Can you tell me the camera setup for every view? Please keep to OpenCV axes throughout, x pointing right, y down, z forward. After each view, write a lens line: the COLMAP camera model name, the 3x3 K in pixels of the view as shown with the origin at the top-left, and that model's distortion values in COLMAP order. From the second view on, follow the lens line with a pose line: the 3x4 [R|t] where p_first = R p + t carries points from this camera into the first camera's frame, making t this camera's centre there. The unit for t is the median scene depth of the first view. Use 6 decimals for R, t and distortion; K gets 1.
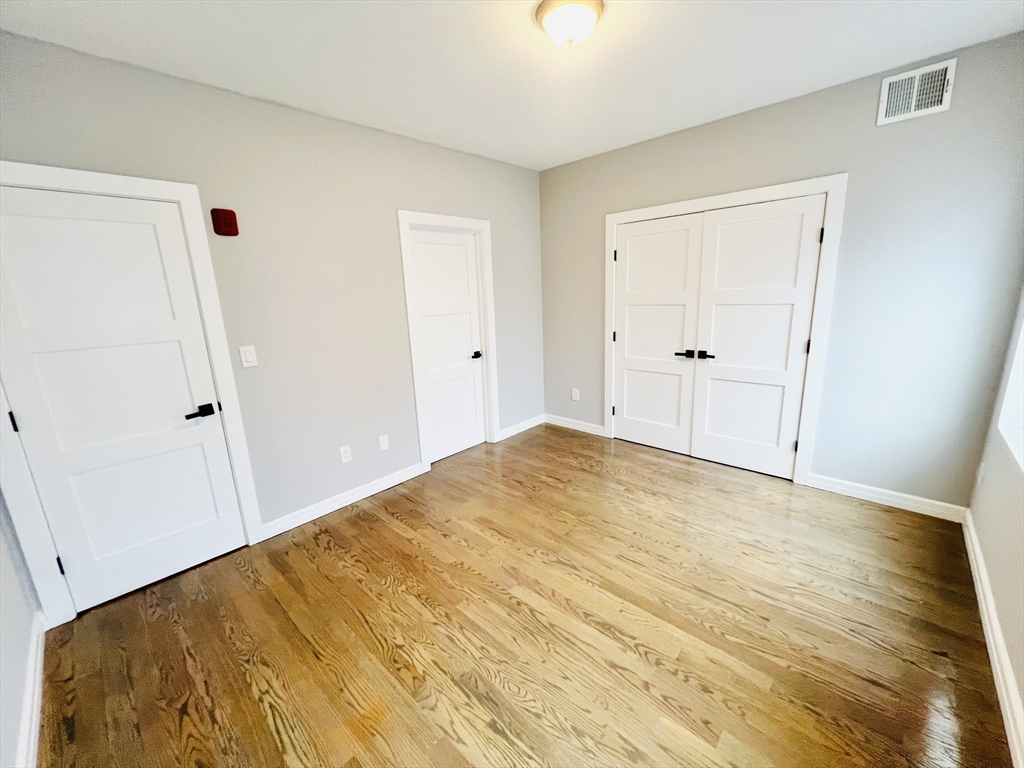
lens RADIAL K [[408.2, 0, 510.1], [0, 408.2, 384.0], [0, 0, 1]] dist [-0.000359, 0.000134]
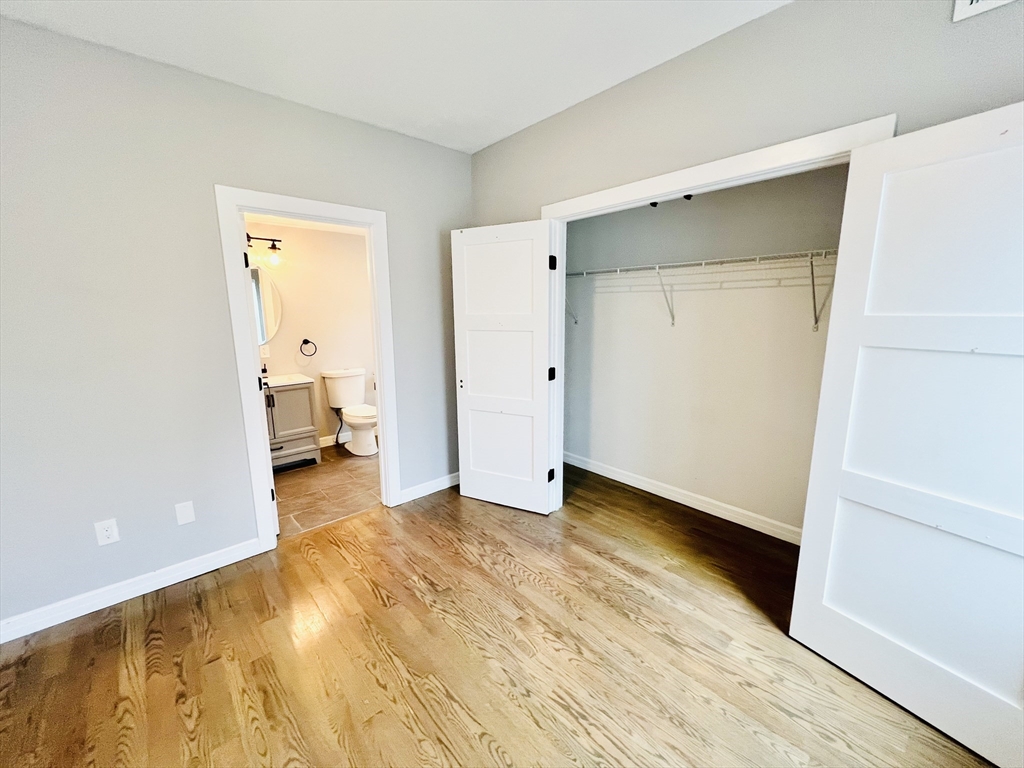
lens RADIAL K [[408.2, 0, 510.1], [0, 408.2, 384.0], [0, 0, 1]] dist [-0.000359, 0.000134]
pose [[0.995765, 0.050031, -0.077130, 0.373263], [-0.053642, 0.997524, -0.045484, -0.096488], [0.074663, 0.049429, 0.995983, 0.432413]]
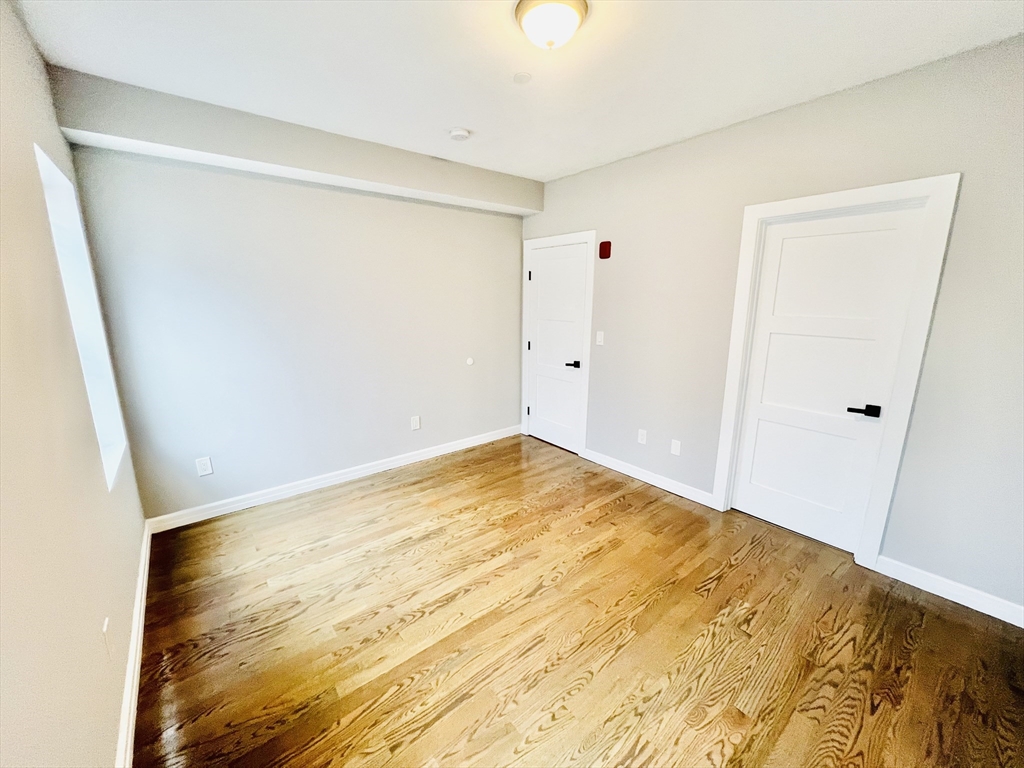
lens RADIAL K [[408.2, 0, 510.1], [0, 408.2, 384.0], [0, 0, 1]] dist [-0.000359, 0.000134]
pose [[-0.136420, 0.244914, -0.959899, 0.878422], [-0.221547, 0.936874, 0.270525, -0.240402], [0.965560, 0.249568, -0.073548, 0.827232]]
